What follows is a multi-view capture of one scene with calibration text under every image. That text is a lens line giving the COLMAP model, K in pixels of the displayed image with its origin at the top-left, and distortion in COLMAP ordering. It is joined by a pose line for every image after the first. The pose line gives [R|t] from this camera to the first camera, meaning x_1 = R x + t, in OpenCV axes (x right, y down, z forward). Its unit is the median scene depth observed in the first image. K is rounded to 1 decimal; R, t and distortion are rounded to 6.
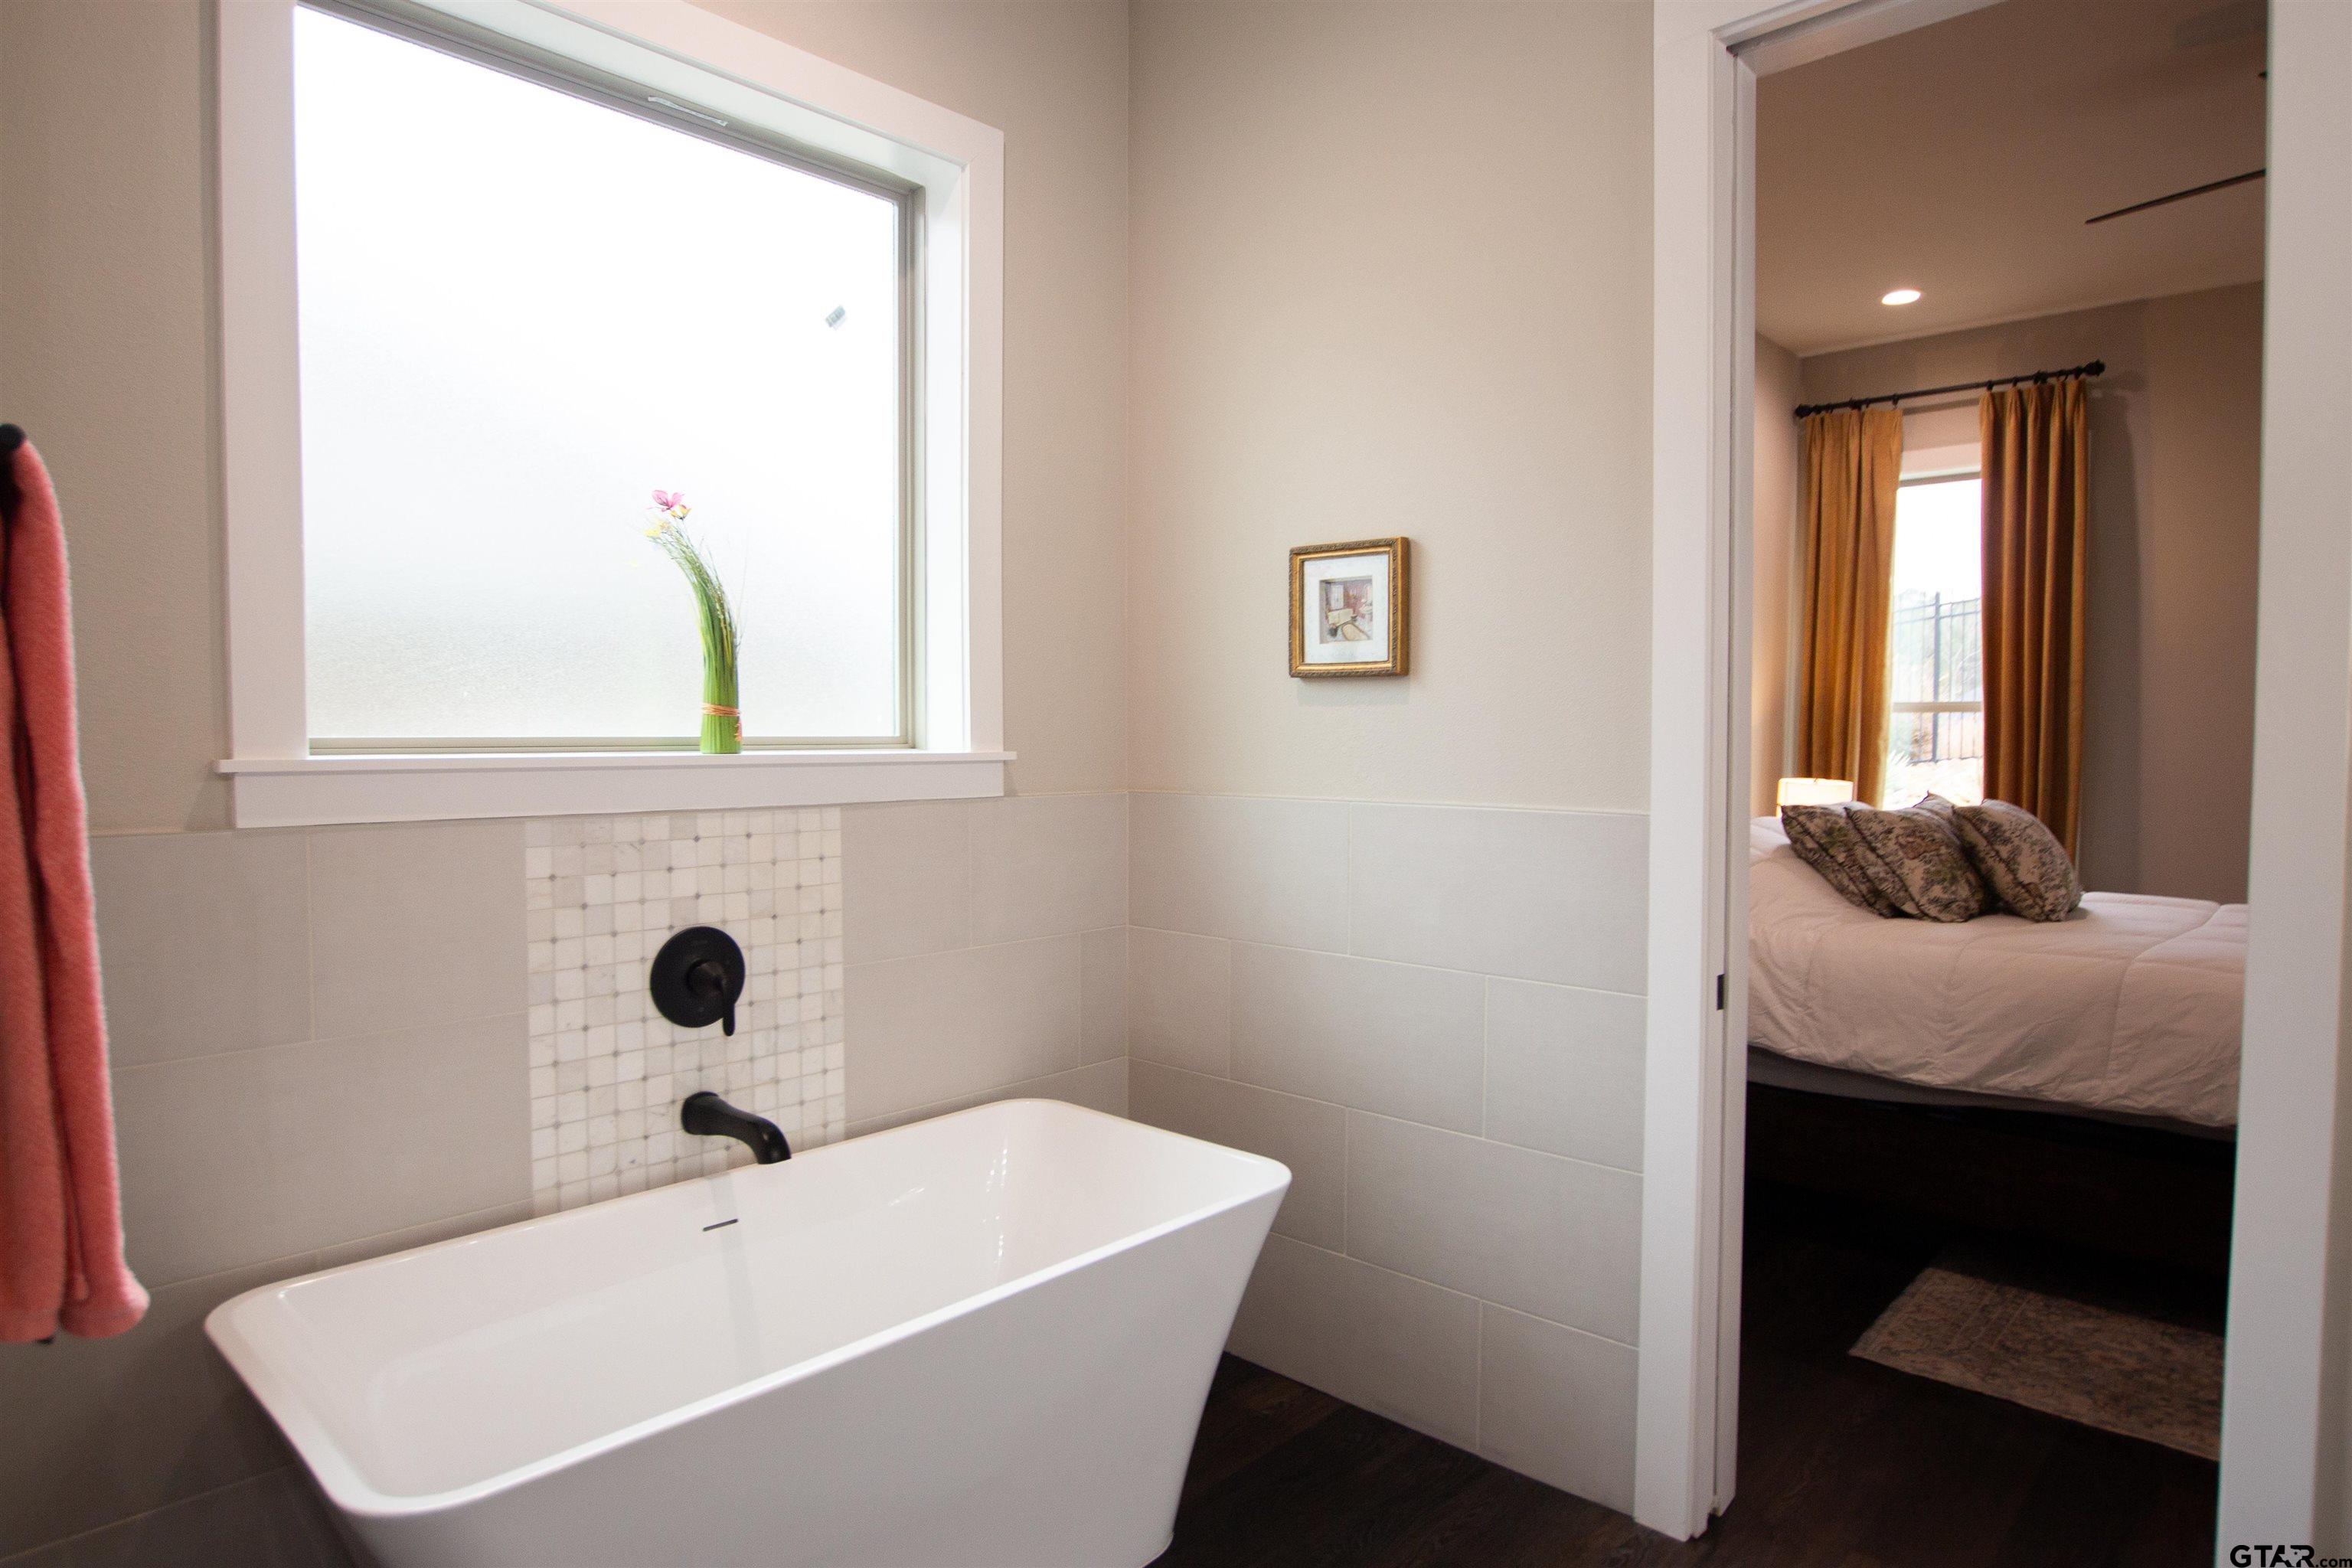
lens RADIAL K [[1360.7, 0, 1171.5], [0, 1360.7, 782.9], [0, 0, 1]] dist [-0.021501, 0.001217]
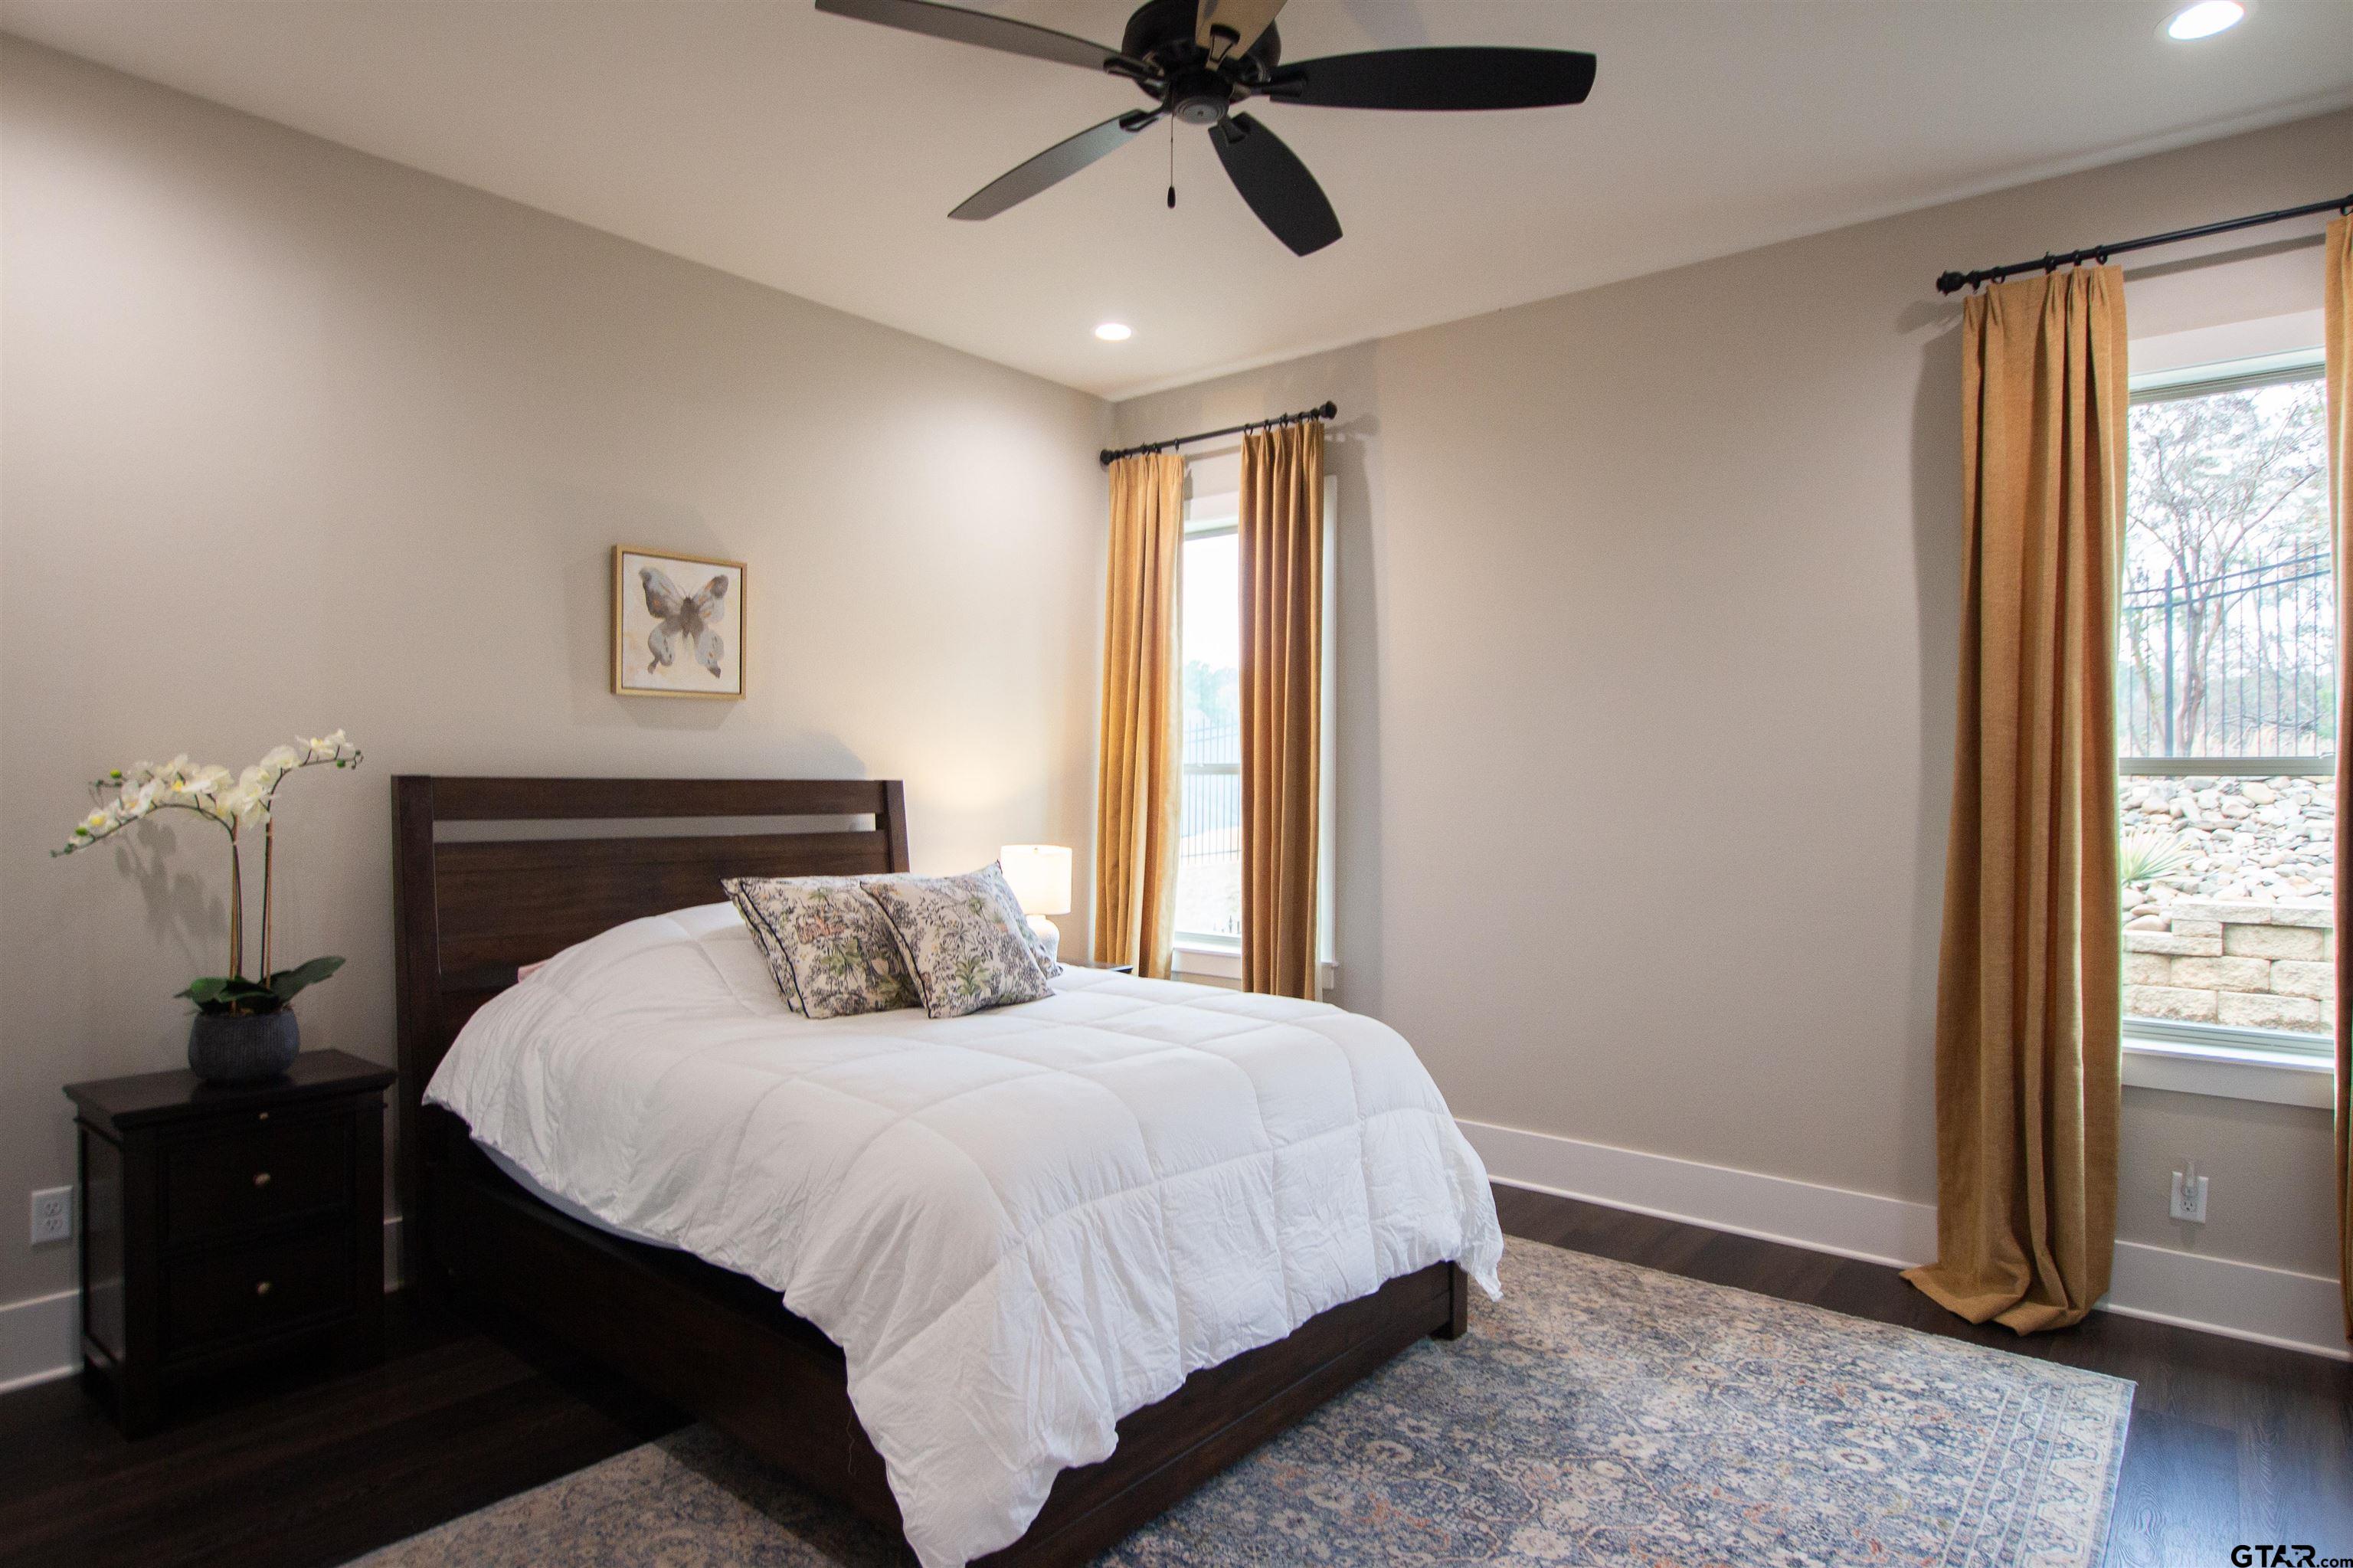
lens RADIAL K [[1301.2, 0, 1173.9], [0, 1301.2, 791.3], [0, 0, 1]] dist [-0.016585, -0.000236]
pose [[0.998156, 0.005884, 0.060423, 0.727590], [-0.003640, 0.999302, -0.037188, -0.010935], [-0.060599, 0.036900, 0.997480, 0.151833]]
